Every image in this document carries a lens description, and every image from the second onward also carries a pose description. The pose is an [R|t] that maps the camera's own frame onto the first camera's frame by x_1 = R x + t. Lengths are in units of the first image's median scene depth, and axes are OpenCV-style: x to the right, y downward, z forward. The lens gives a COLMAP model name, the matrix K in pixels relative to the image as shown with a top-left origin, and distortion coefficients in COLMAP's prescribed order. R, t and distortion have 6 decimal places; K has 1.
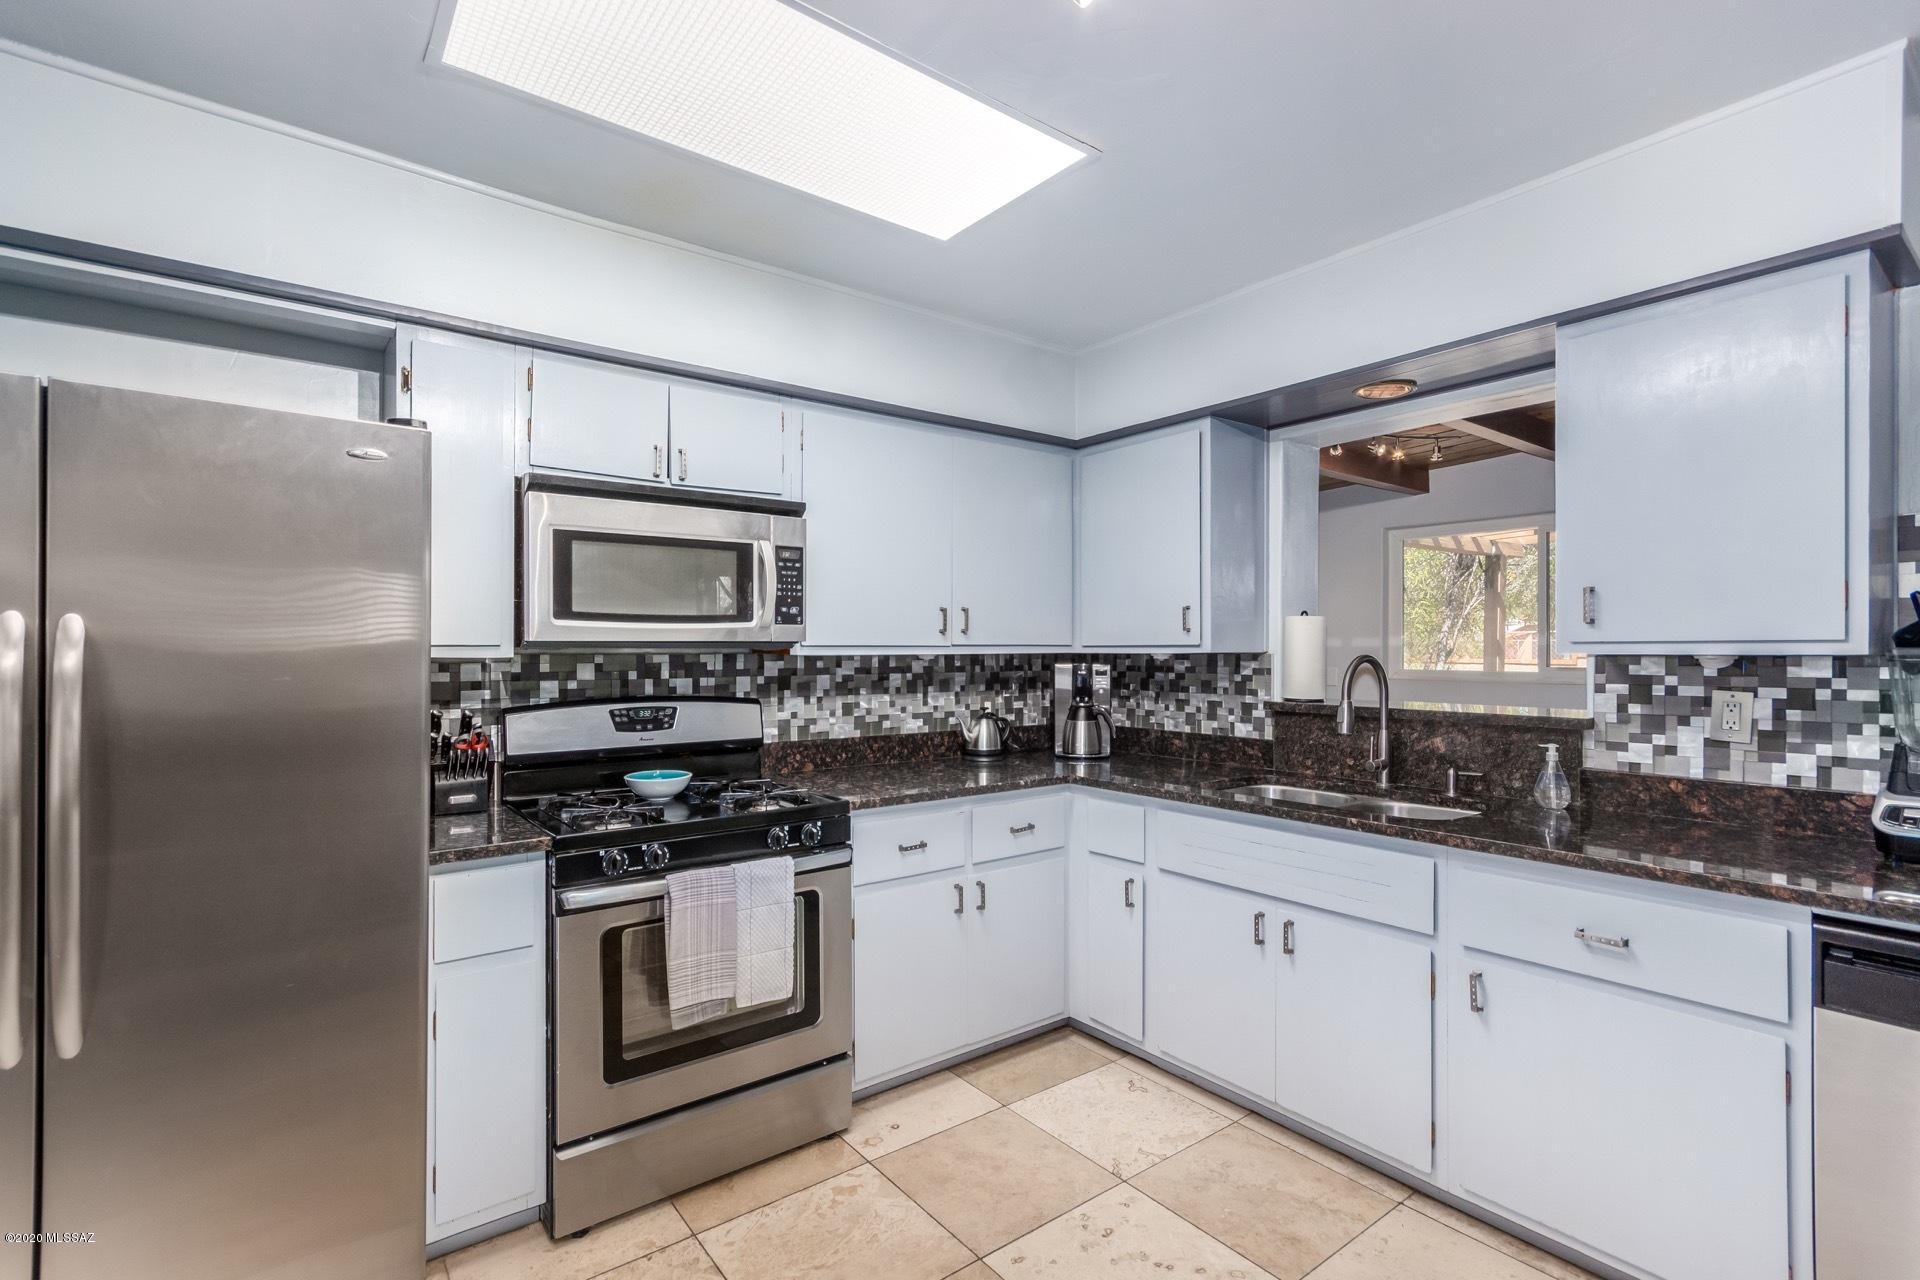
lens RADIAL K [[902.6, 0, 967.2], [0, 902.6, 651.8], [0, 0, 1]] dist [0.009429, 0.002796]
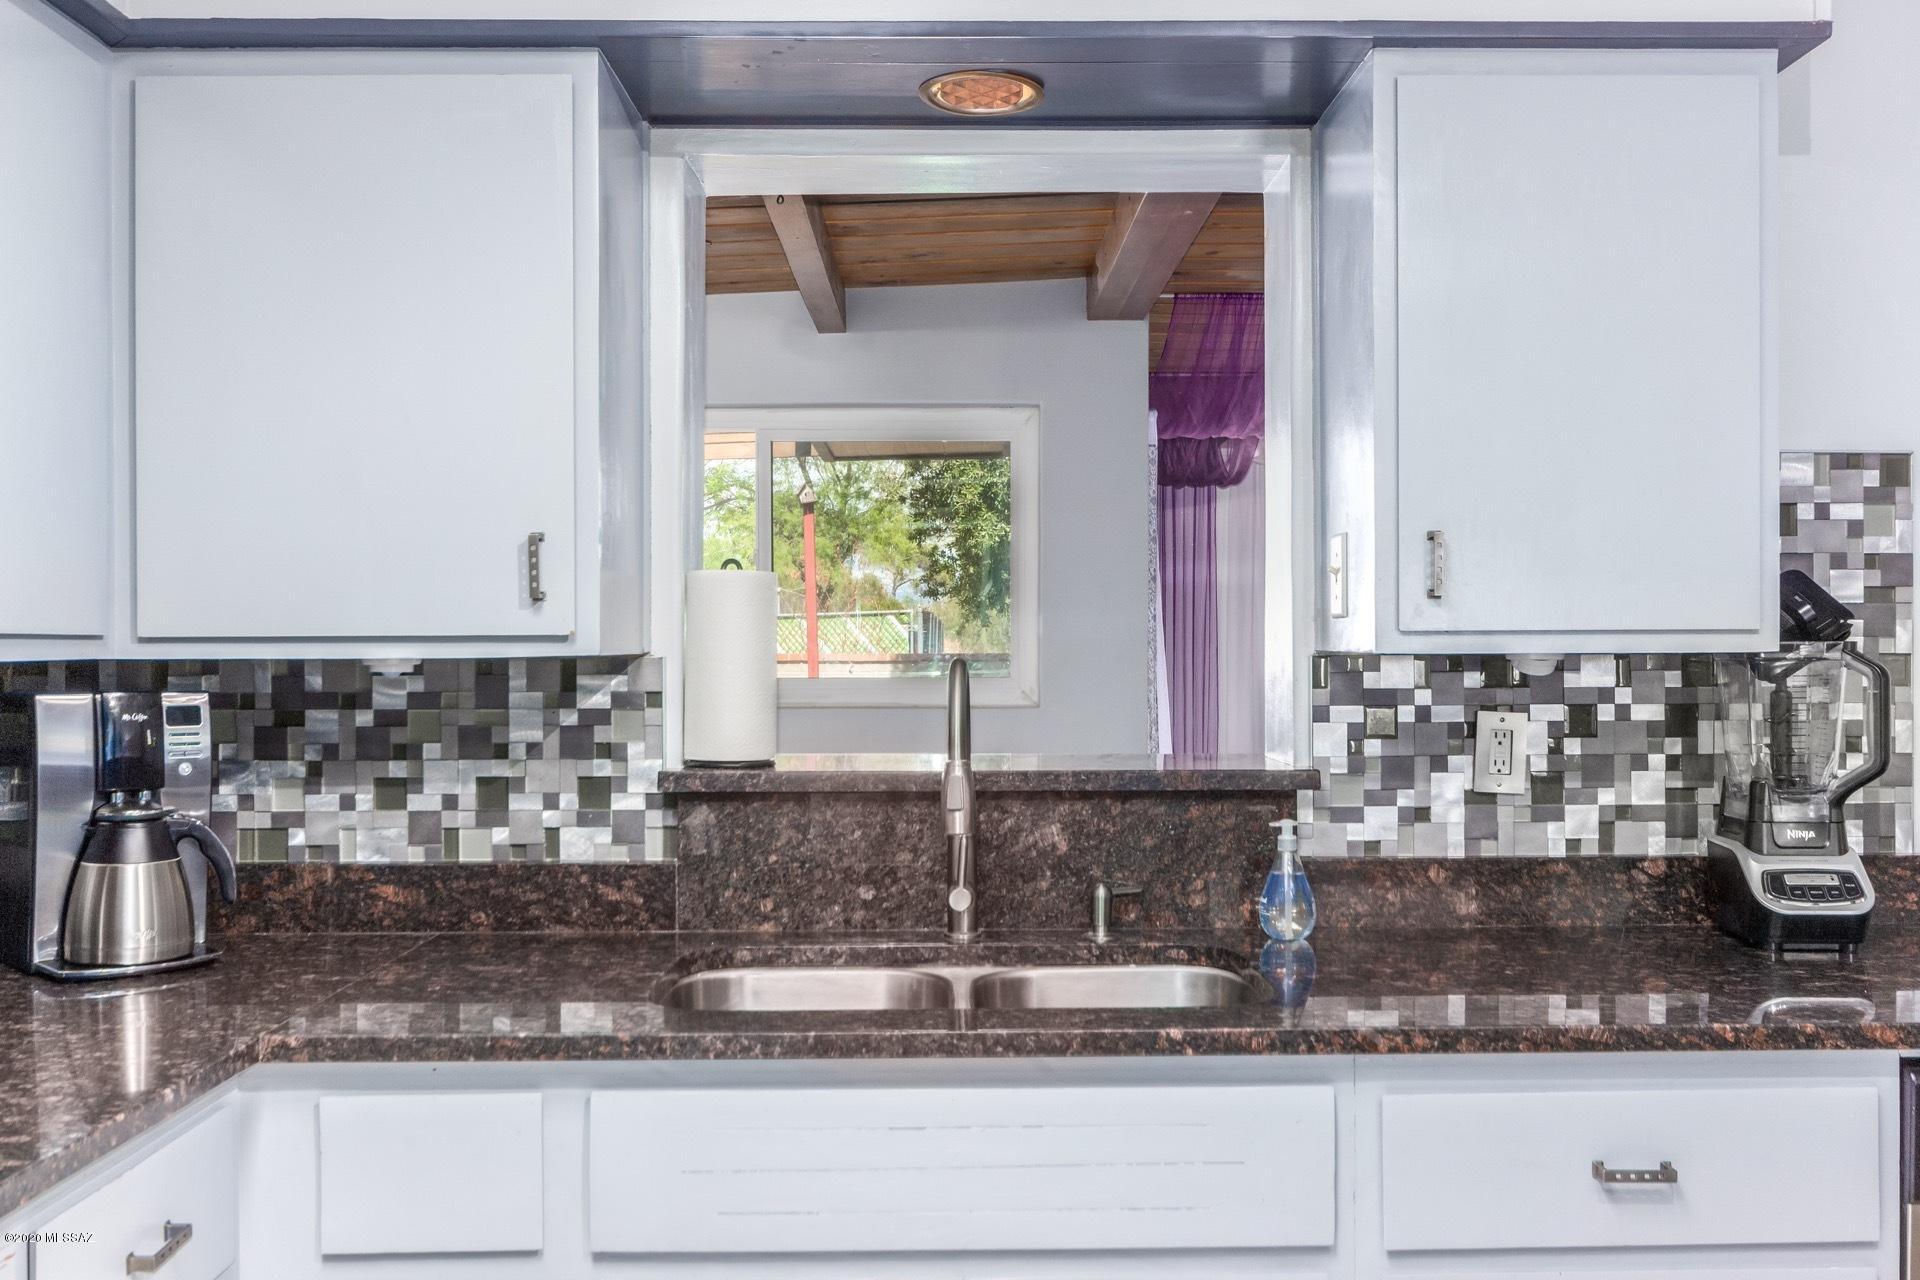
lens RADIAL K [[1667.2, 0, 968.1], [0, 1667.2, 650.6], [0, 0, 1]] dist [0.005426, 0.010882]
pose [[0.598676, -0.001266, 0.800990, -0.239143], [0.004782, 0.999987, -0.001994, 0.001663], [-0.800977, 0.005024, 0.598674, 0.502066]]
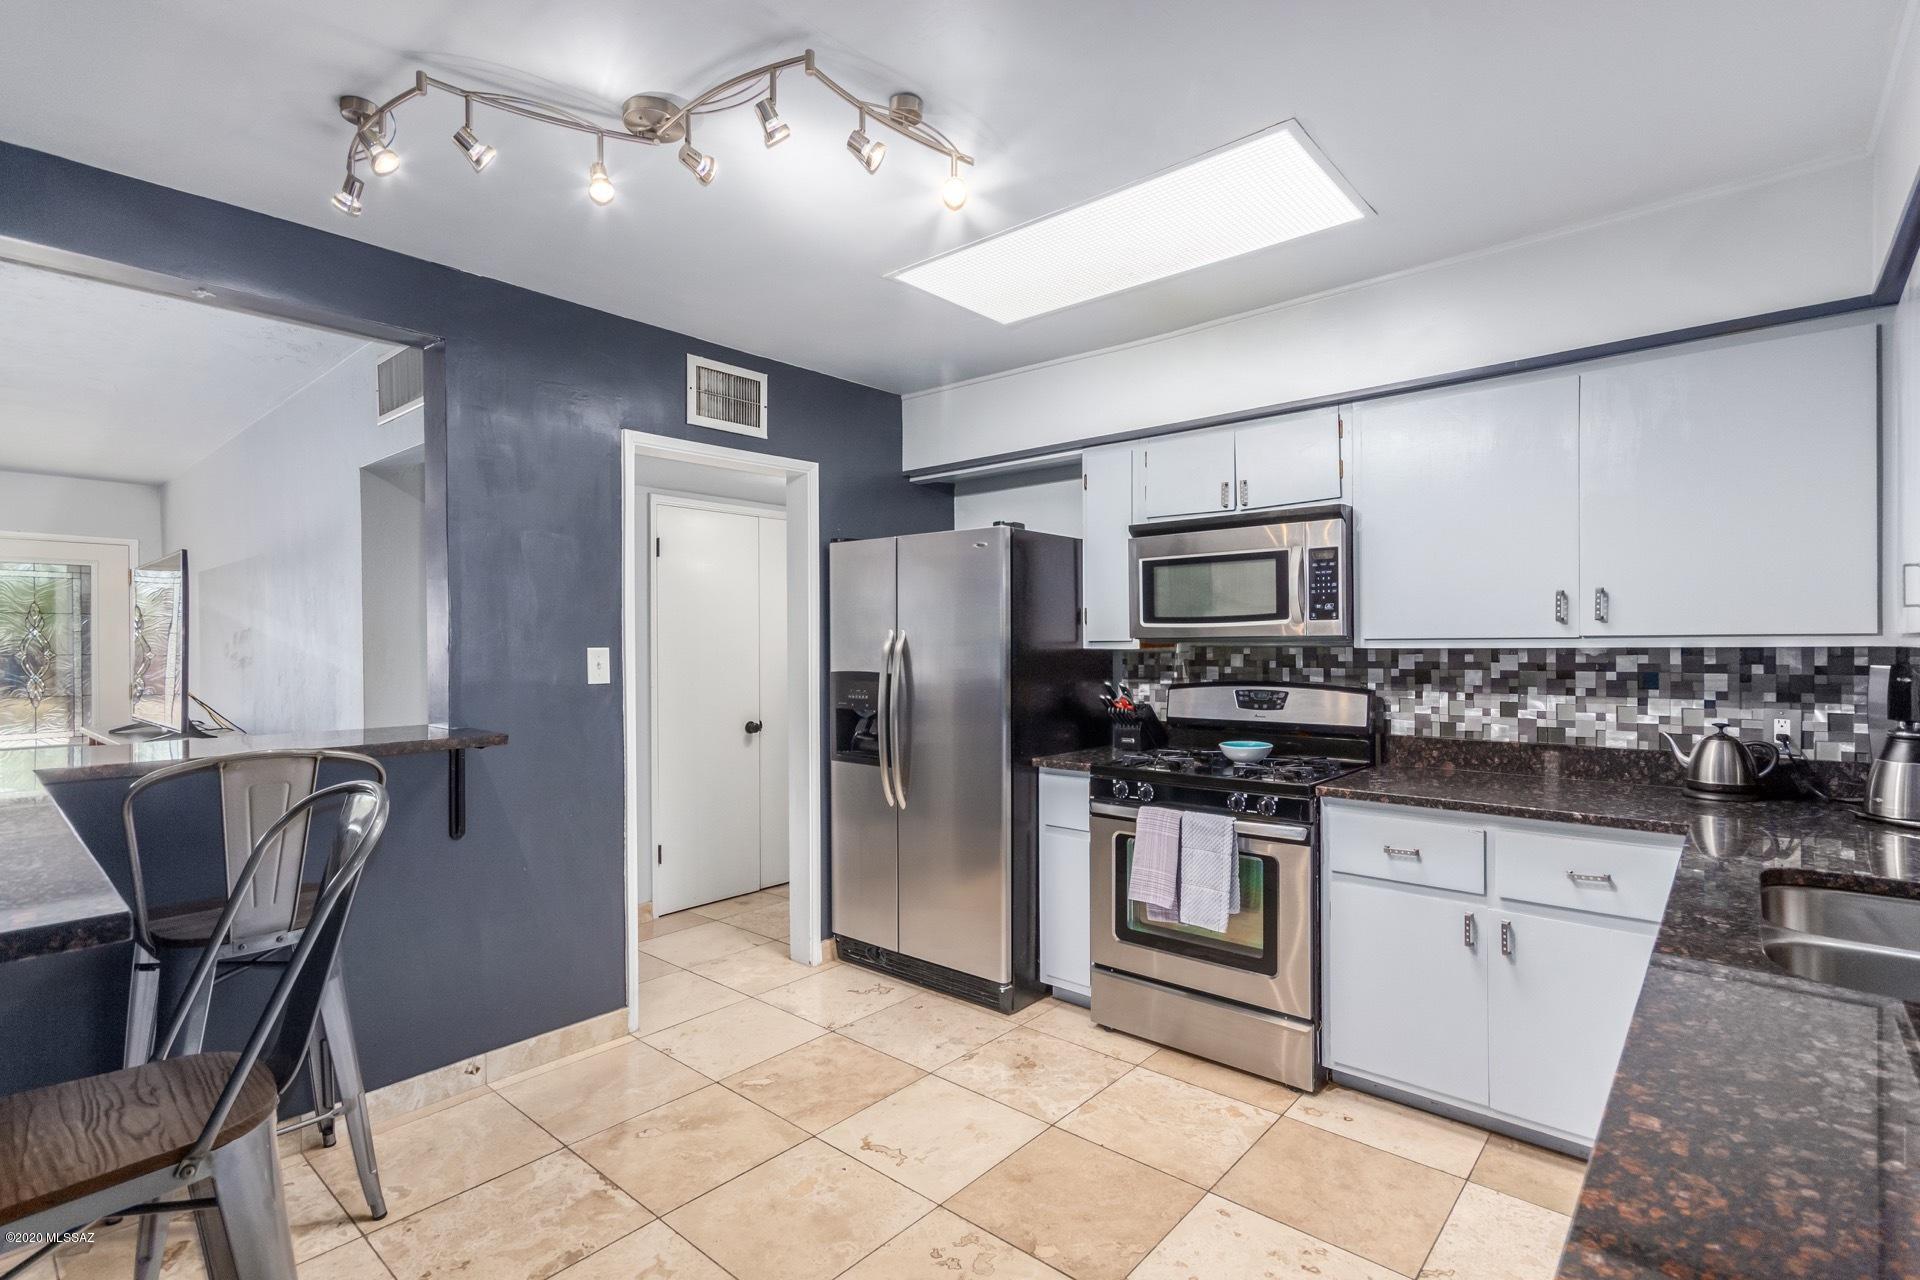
lens RADIAL K [[902.6, 0, 957.2], [0, 902.6, 646.8], [0, 0, 1]] dist [0.009429, 0.002796]
pose [[0.186106, 0.003004, -0.982525, 0.783602], [0.002190, 0.999992, 0.003472, -0.002736], [0.982527, -0.002798, 0.186098, 0.368926]]
